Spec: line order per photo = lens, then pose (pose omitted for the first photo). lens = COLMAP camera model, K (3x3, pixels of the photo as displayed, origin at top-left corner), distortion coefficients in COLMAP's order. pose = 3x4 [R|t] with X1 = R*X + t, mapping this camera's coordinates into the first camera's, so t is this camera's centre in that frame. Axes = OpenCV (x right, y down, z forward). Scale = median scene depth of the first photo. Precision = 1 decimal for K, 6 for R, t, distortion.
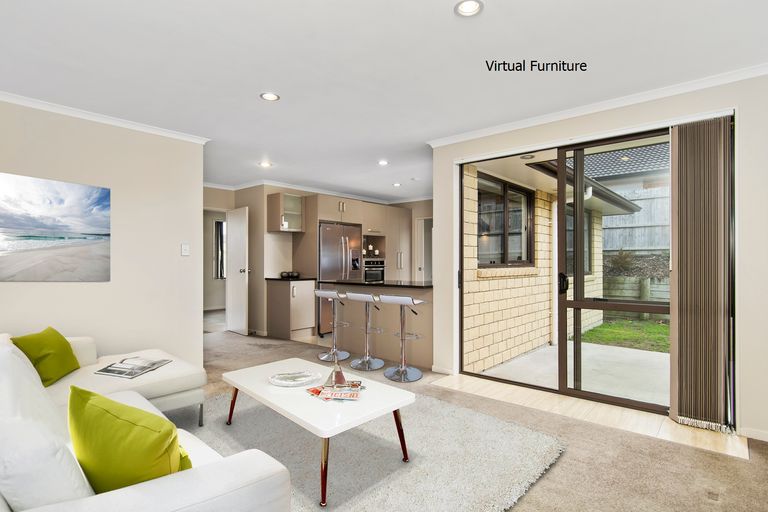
lens RADIAL K [[413.7, 0, 400.3], [0, 413.7, 261.1], [0, 0, 1]] dist [0.002526, 0.000064]
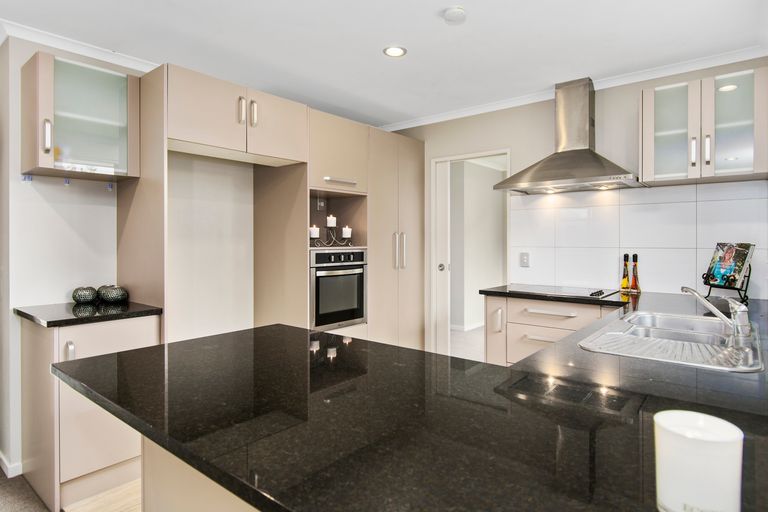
lens RADIAL K [[423.3, 0, 386.1], [0, 423.3, 248.4], [0, 0, 1]] dist [-0.004178, -0.000257]
pose [[0.999804, -0.004494, -0.019271, -0.007620], [0.004814, 0.999851, 0.016604, -0.012213], [0.019193, -0.016693, 0.999676, 0.589519]]
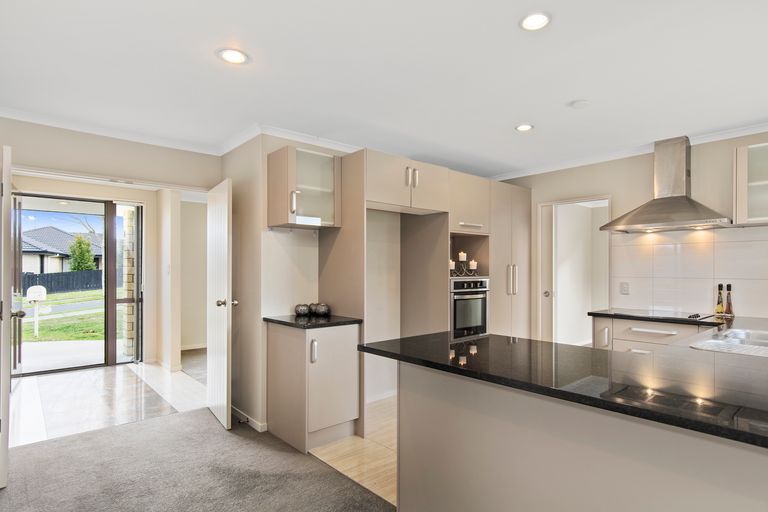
lens RADIAL K [[413.7, 0, 388.2], [0, 413.7, 273.1], [0, 0, 1]] dist [0.002526, 0.000064]
pose [[0.985912, -0.001619, -0.167255, -0.080422], [0.002479, 0.999985, 0.004933, -0.014464], [0.167244, -0.005278, 0.985901, 0.469337]]
